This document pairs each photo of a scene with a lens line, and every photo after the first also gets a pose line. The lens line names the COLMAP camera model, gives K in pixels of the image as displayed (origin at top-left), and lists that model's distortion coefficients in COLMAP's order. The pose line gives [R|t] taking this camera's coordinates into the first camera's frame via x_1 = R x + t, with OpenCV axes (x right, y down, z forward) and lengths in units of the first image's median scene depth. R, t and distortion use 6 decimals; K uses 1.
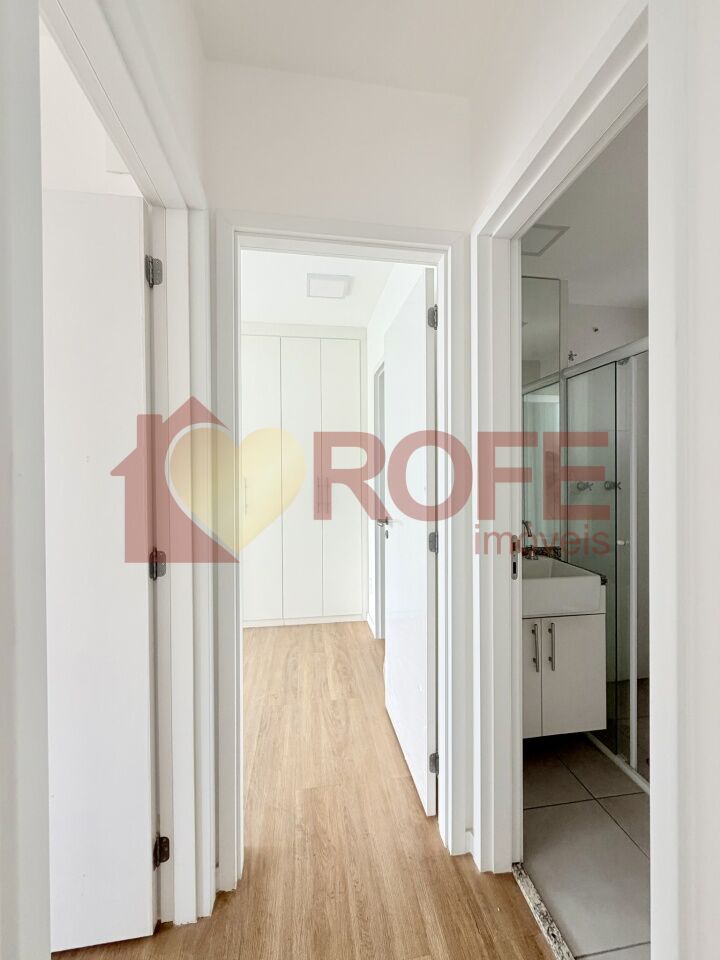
lens RADIAL K [[382.9, 0, 356.6], [0, 382.9, 472.7], [0, 0, 1]] dist [-0.000380, 0.000642]
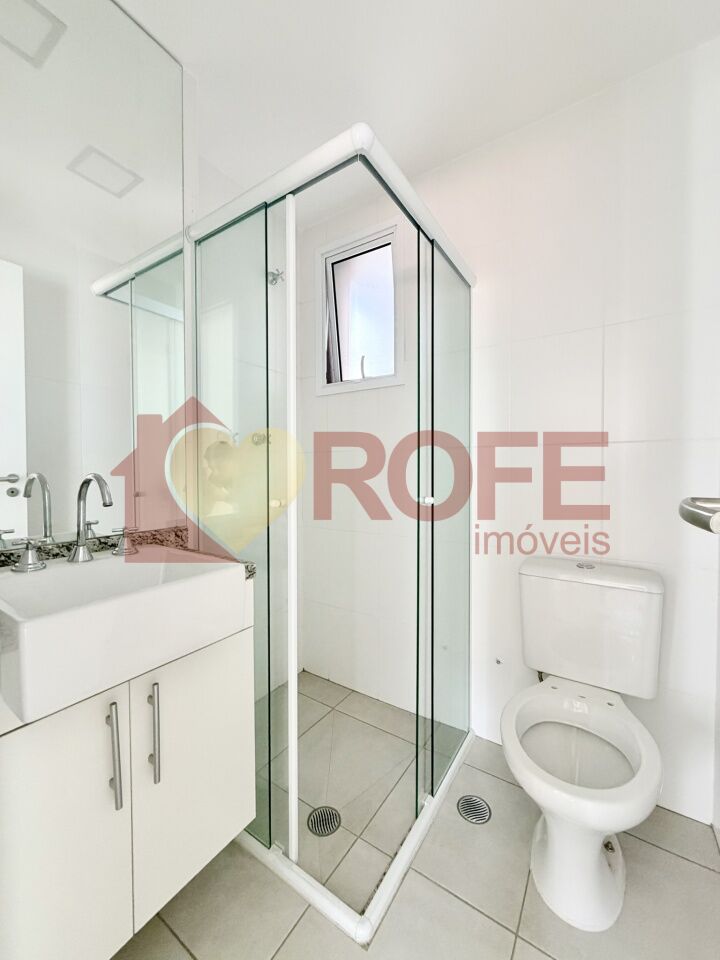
lens RADIAL K [[382.9, 0, 362.6], [0, 382.9, 473.9], [0, 0, 1]] dist [-0.000380, 0.000642]
pose [[0.660521, -0.007463, 0.750771, 0.319731], [0.003297, 0.999970, 0.007040, 0.130621], [-0.750801, -0.002175, 0.660525, 0.485030]]
